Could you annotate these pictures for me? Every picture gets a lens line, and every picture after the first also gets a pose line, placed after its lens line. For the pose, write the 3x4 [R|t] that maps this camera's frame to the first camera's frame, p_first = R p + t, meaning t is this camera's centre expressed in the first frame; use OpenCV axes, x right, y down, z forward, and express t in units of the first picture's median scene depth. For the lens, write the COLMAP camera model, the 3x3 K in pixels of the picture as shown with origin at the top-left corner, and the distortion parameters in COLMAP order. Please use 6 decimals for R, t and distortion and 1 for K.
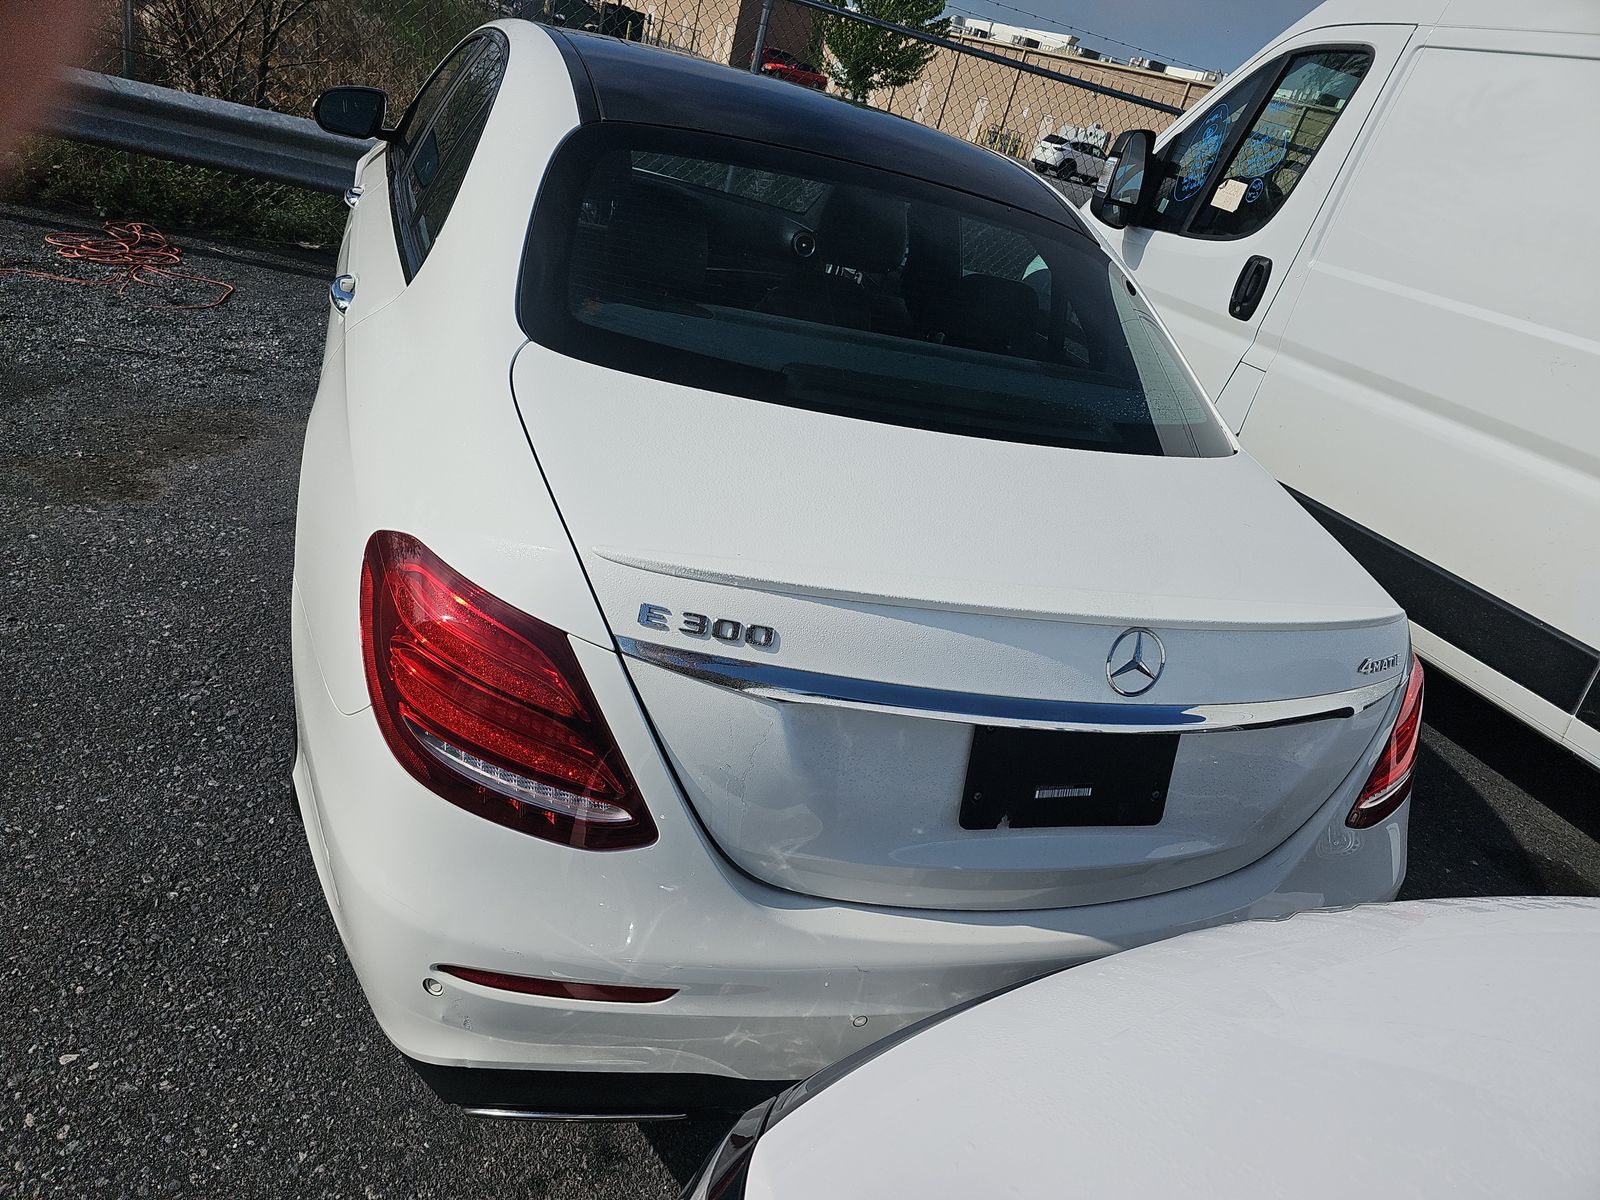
lens RADIAL K [[1074.2, 0, 793.6], [0, 1074.2, 597.1], [0, 0, 1]] dist [0.035543, -0.026204]
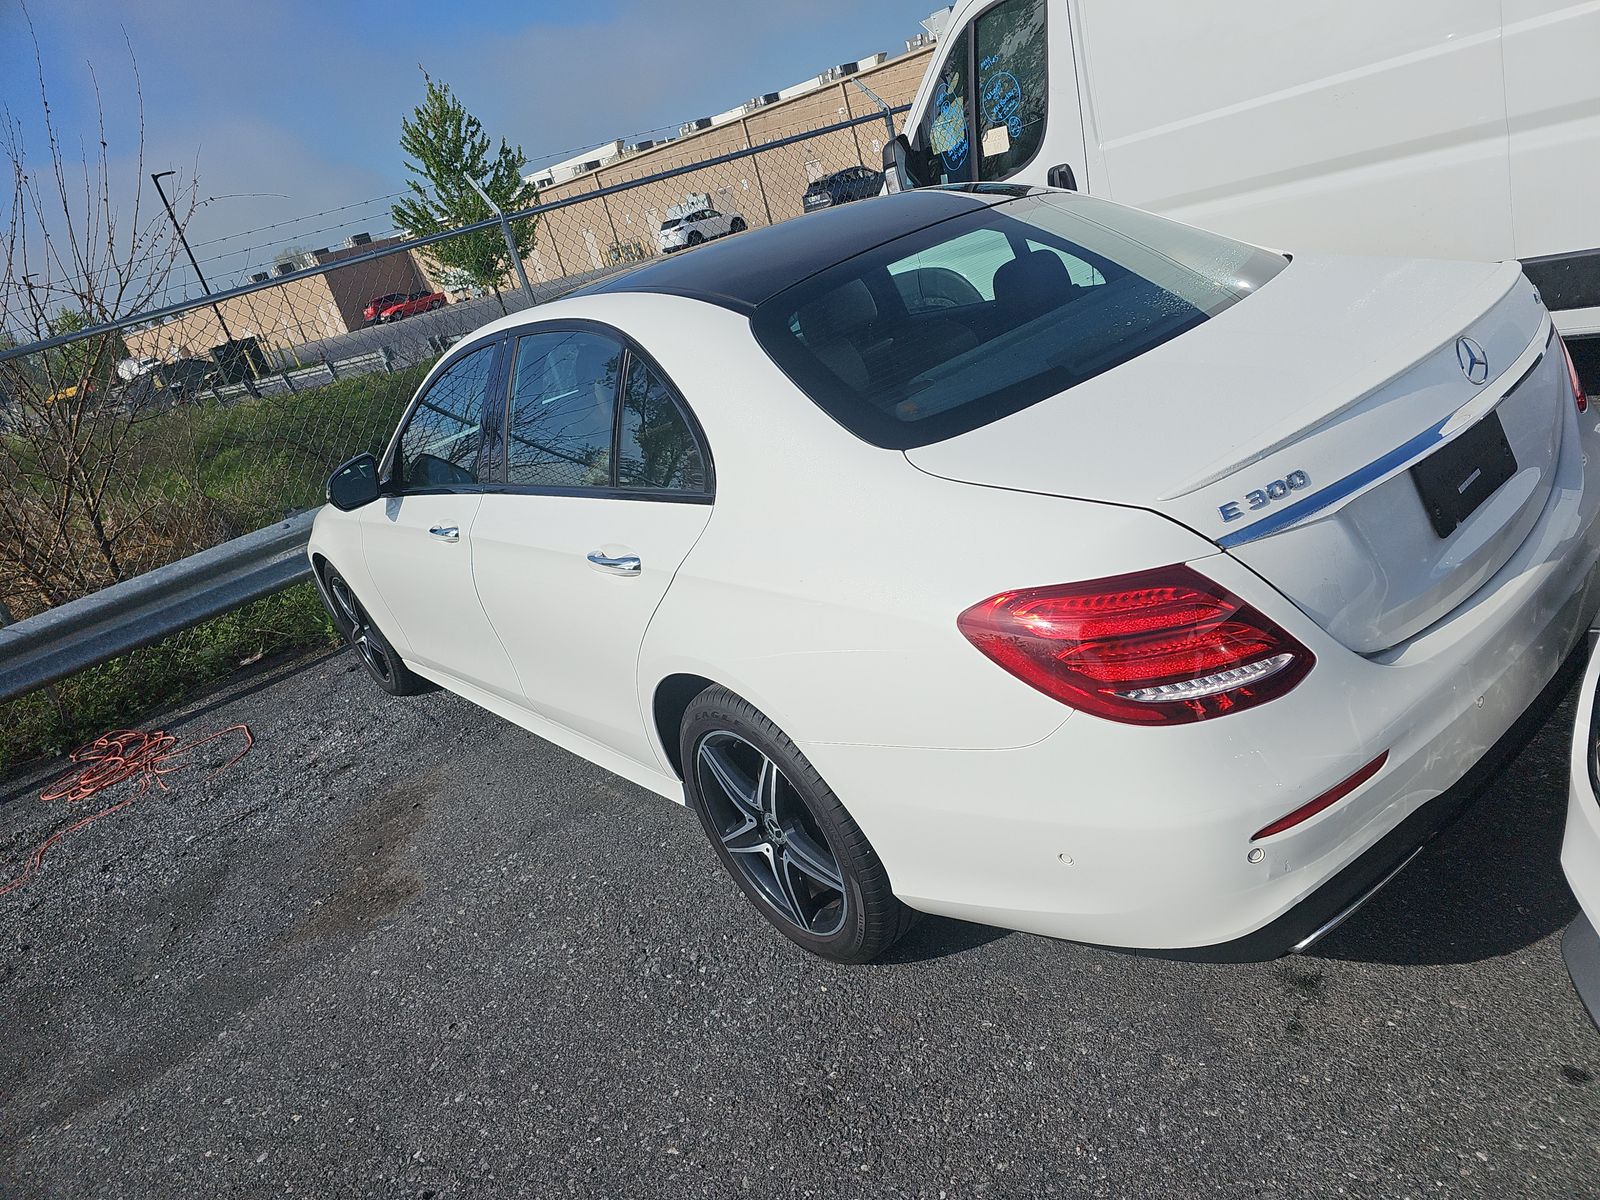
lens RADIAL K [[1074.2, 0, 809.4], [0, 1074.2, 598.1], [0, 0, 1]] dist [0.035543, -0.026204]
pose [[0.800543, -0.574956, 0.168987, -0.304997], [0.588089, 0.807948, -0.037021, -0.055686], [-0.115247, 0.129016, 0.984923, -0.087453]]
